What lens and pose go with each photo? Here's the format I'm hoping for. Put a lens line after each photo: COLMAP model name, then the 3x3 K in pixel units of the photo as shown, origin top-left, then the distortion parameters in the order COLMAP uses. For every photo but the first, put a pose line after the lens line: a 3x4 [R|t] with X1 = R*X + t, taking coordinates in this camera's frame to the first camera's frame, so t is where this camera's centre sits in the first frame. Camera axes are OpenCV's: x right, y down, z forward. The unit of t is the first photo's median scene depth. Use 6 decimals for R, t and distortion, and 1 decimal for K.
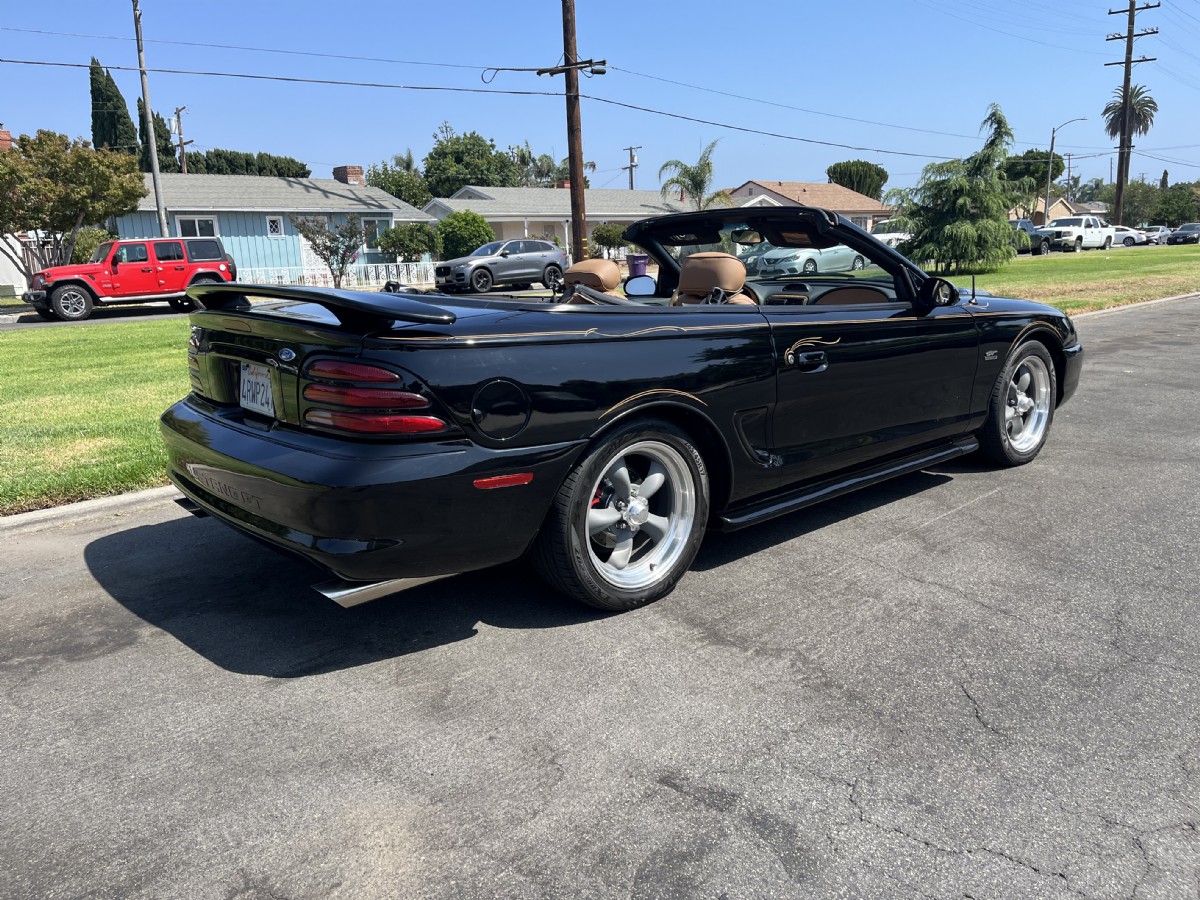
lens RADIAL K [[910.5, 0, 611.6], [0, 910.5, 449.7], [0, 0, 1]] dist [0.083121, -0.112184]
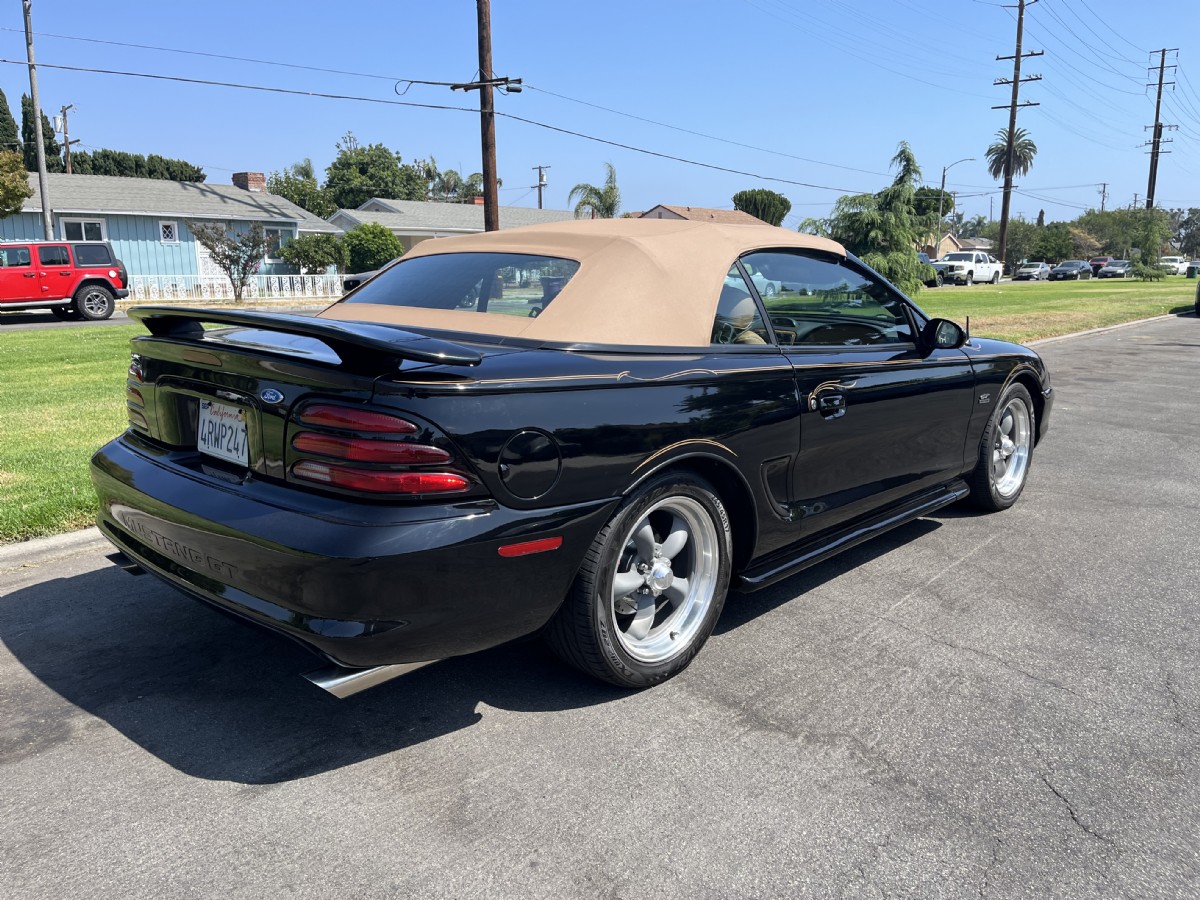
lens RADIAL K [[910.5, 0, 610.2], [0, 910.5, 448.1], [0, 0, 1]] dist [0.083121, -0.112184]
pose [[0.994449, 0.011797, 0.104555, -0.037355], [-0.009528, 0.999709, -0.022181, -0.011502], [-0.104786, 0.021062, 0.994272, 0.036499]]
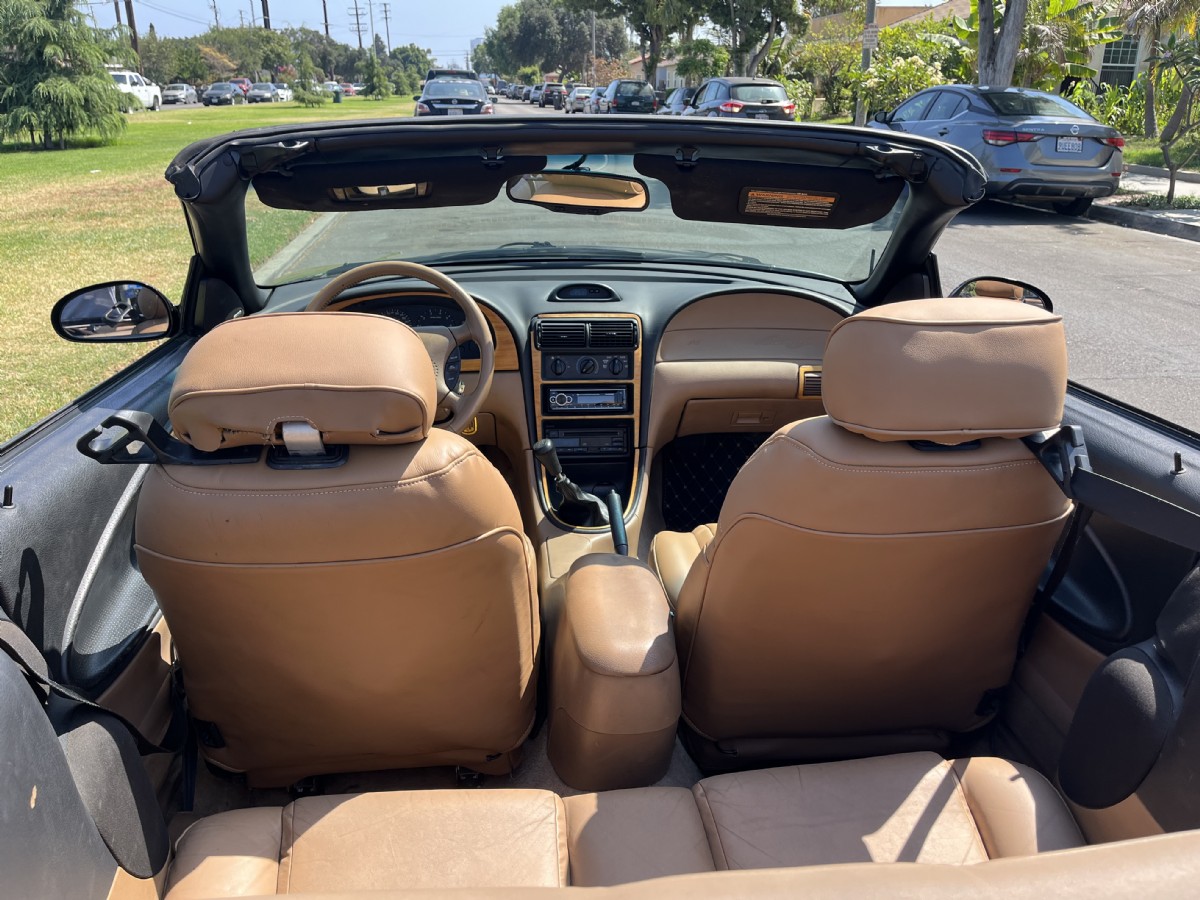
lens RADIAL K [[910.5, 0, 614.5], [0, 910.5, 452.8], [0, 0, 1]] dist [0.083121, -0.112184]
pose [[0.572249, -0.268141, 0.775004, -0.079912], [0.151995, 0.963340, 0.221073, -0.099732], [-0.805871, -0.008712, 0.592027, 0.362806]]
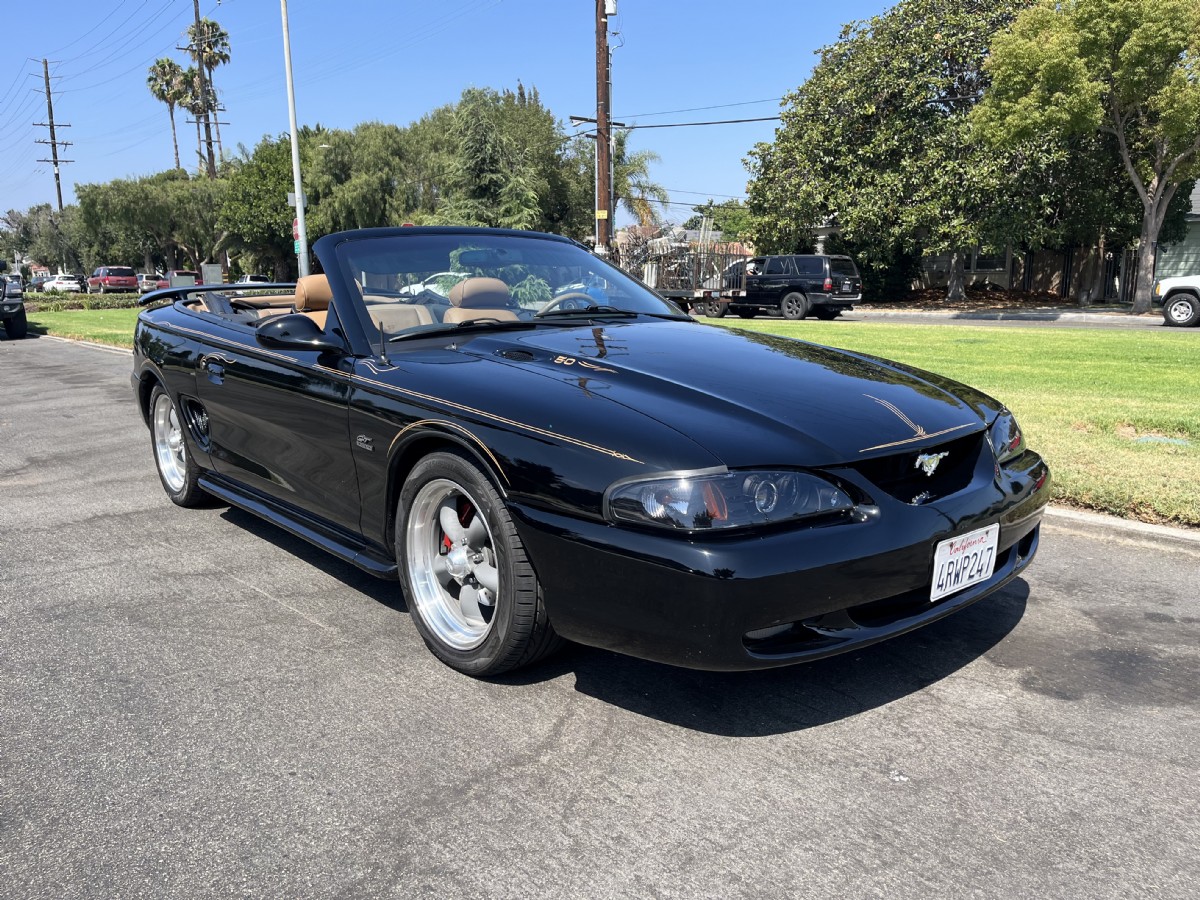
lens RADIAL K [[910.5, 0, 614.7], [0, 910.5, 449.8], [0, 0, 1]] dist [0.083121, -0.112184]
pose [[-0.005324, 0.217261, -0.976099, 0.490172], [-0.208494, 0.954420, 0.213573, -0.127981], [0.978009, 0.204648, 0.040216, 0.531624]]
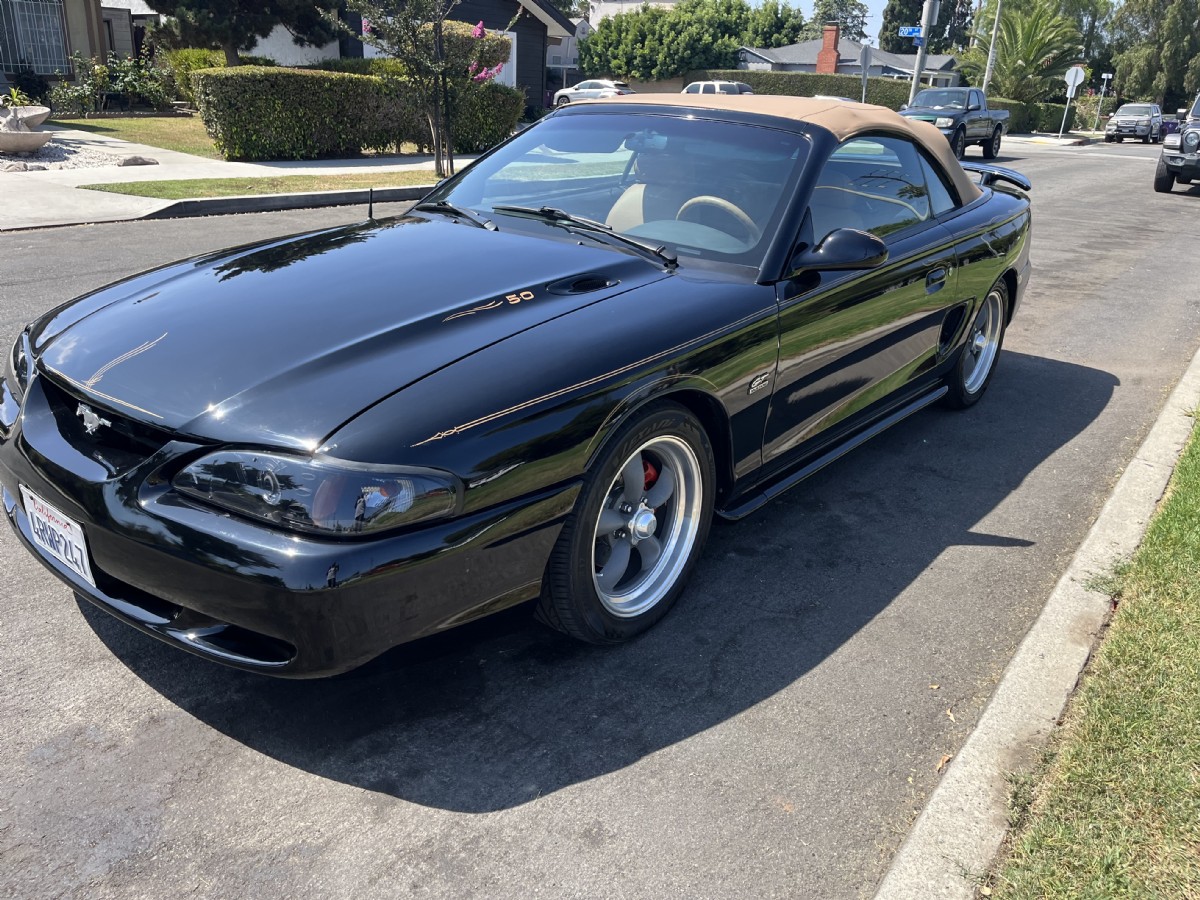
lens RADIAL K [[910.5, 0, 611.2], [0, 910.5, 444.3], [0, 0, 1]] dist [0.083121, -0.112184]
pose [[-0.984049, 0.050684, -0.170523, 0.153411], [-0.053742, 0.829069, 0.556557, -0.212724], [0.169584, 0.556844, -0.813121, 0.833783]]
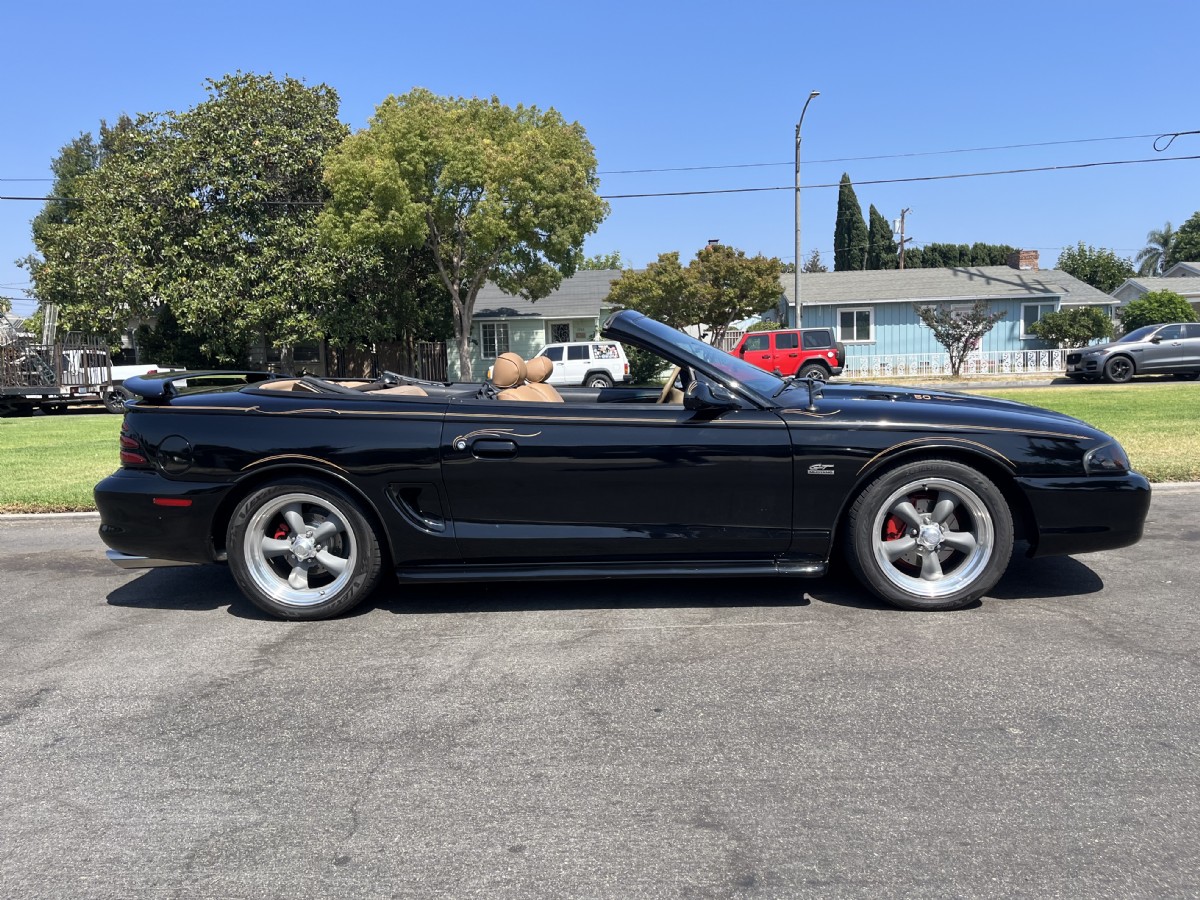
lens RADIAL K [[910.5, 0, 611.7], [0, 910.5, 448.8], [0, 0, 1]] dist [0.083121, -0.112184]
pose [[0.718136, 0.081264, -0.691141, 0.402018], [-0.143880, 0.989038, -0.033209, -0.029626], [0.680866, 0.123290, 0.721956, 0.105842]]
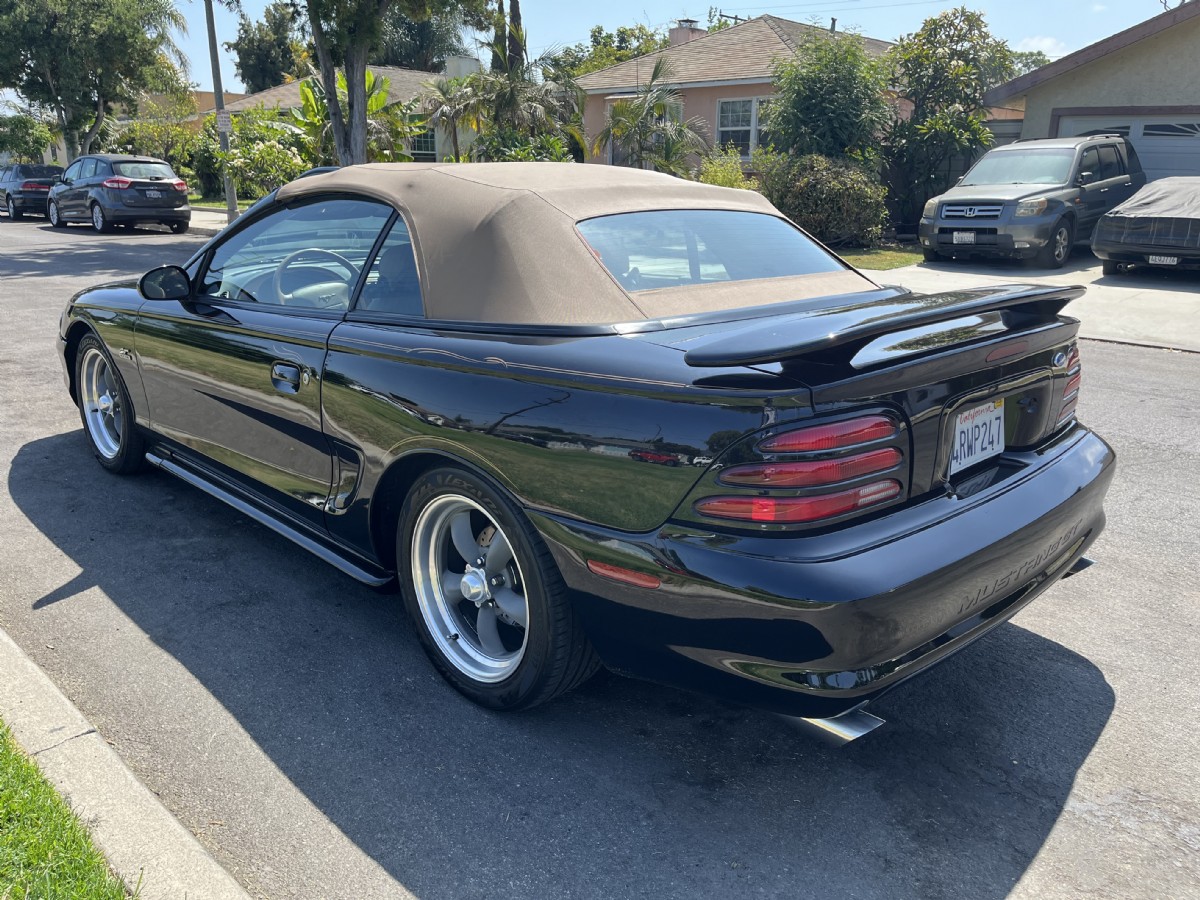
lens RADIAL K [[910.5, 0, 612.5], [0, 910.5, 455.1], [0, 0, 1]] dist [0.083121, -0.112184]
pose [[-0.072496, -0.258649, 0.963247, -0.346875], [0.202281, 0.941904, 0.268142, -0.098877], [-0.976641, 0.214286, -0.015964, 0.416811]]
